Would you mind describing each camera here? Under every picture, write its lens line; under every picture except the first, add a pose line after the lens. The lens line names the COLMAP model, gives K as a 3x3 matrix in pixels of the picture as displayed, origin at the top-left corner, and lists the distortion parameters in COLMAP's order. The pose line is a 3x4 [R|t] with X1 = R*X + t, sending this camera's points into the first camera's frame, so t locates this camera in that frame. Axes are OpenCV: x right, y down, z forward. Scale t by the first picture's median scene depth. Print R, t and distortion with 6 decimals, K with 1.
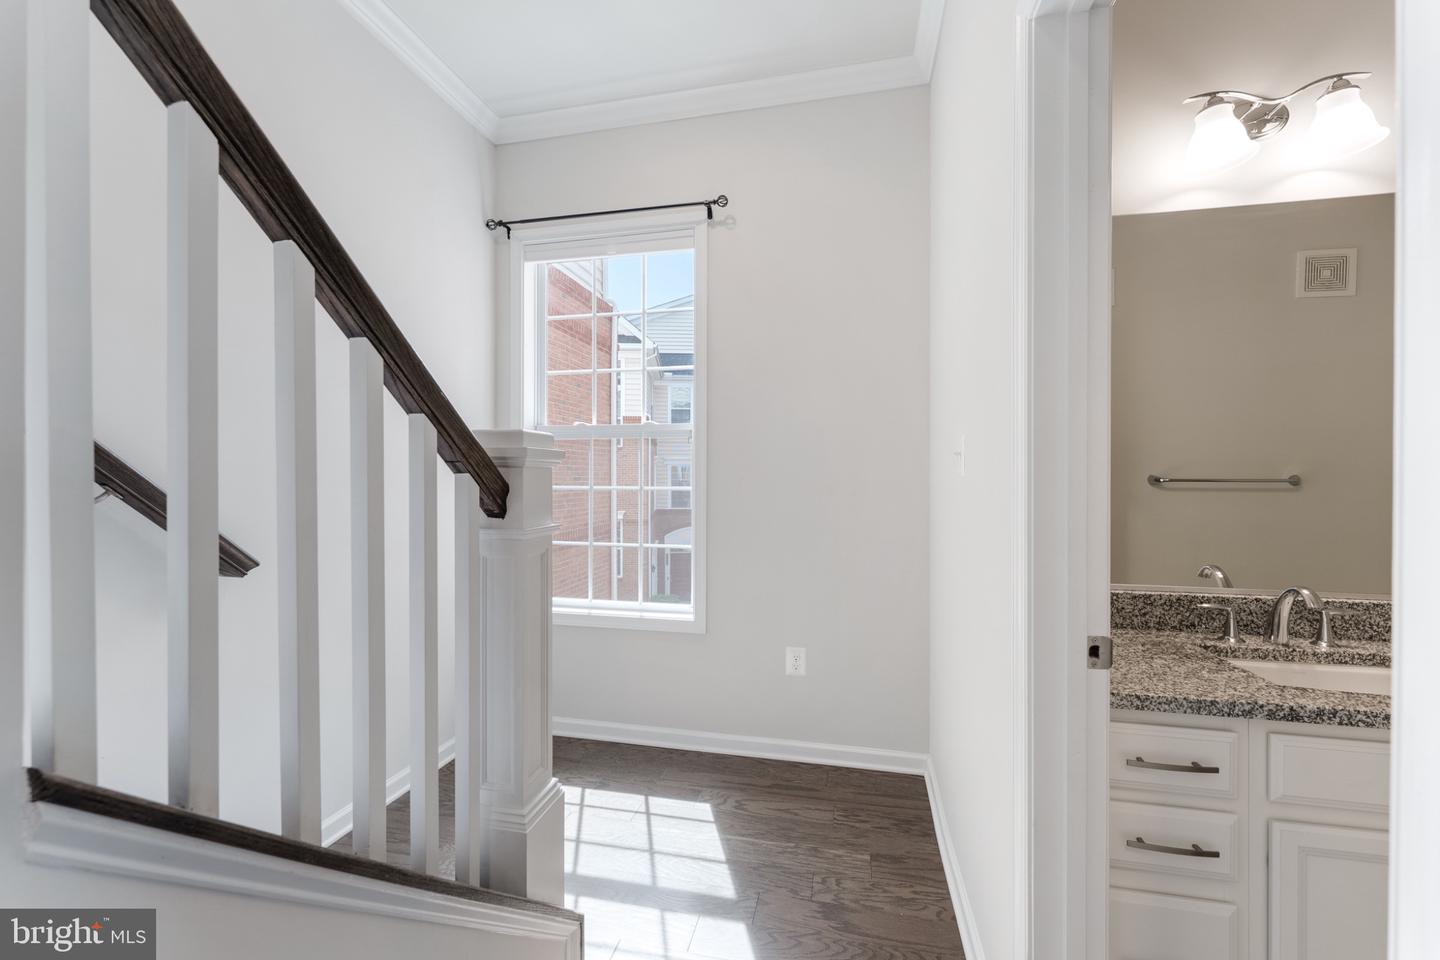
lens RADIAL K [[577.7, 0, 724.8], [0, 577.7, 478.3], [0, 0, 1]] dist [-0.000532, -0.000233]
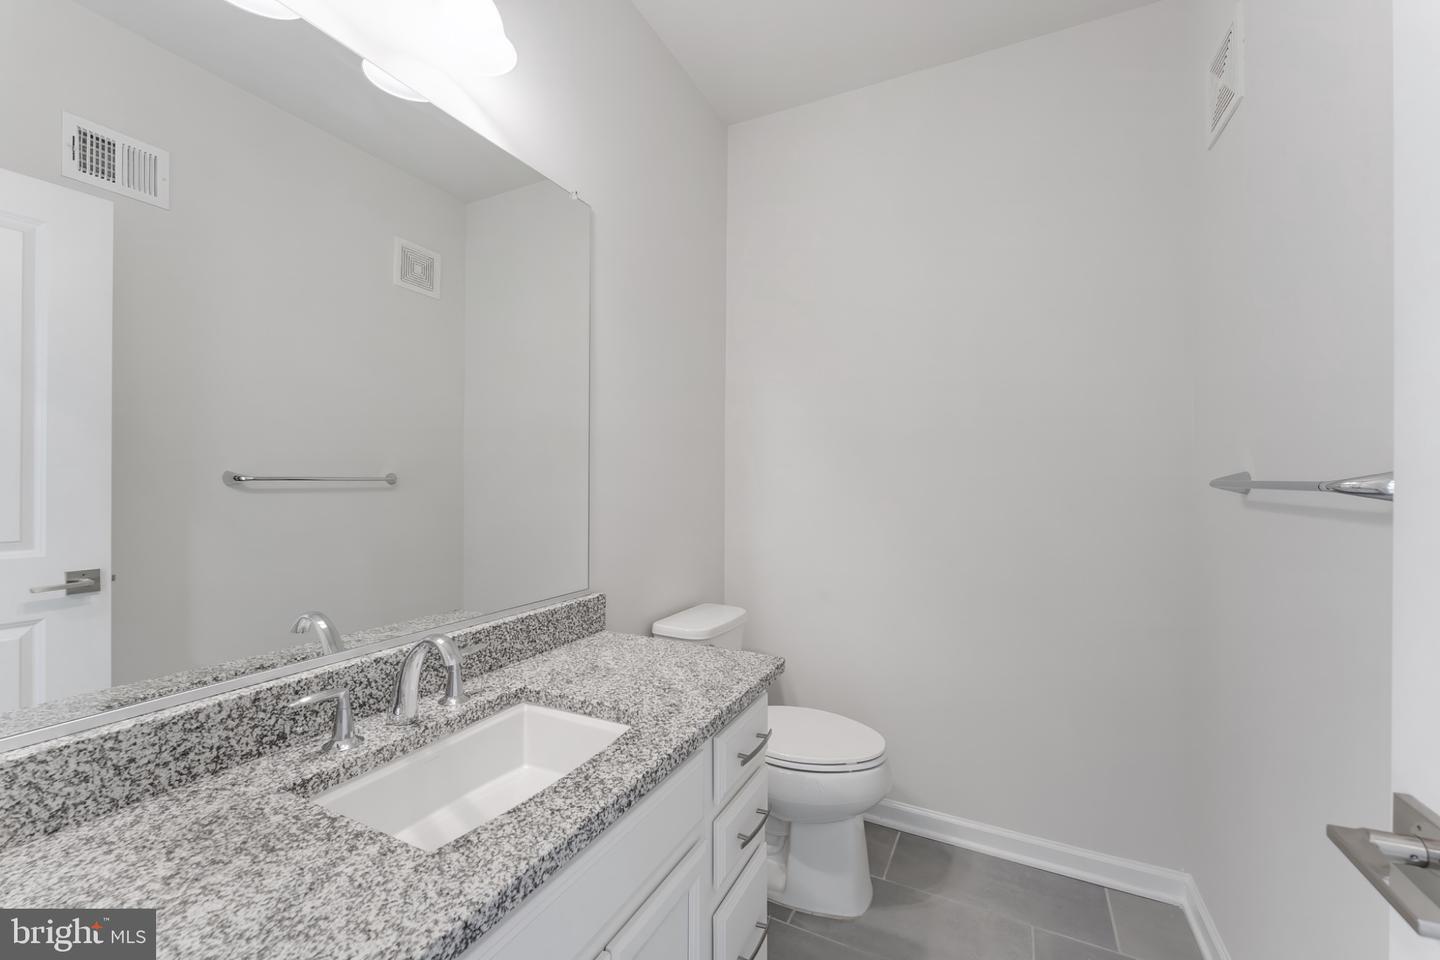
lens RADIAL K [[577.7, 0, 724.8], [0, 577.7, 478.3], [0, 0, 1]] dist [-0.000532, -0.000233]
pose [[0.238234, 0.000779, 0.971207, 0.373836], [-0.004744, 0.999989, 0.000361, -0.000732], [-0.971196, -0.004694, 0.238235, 0.455976]]
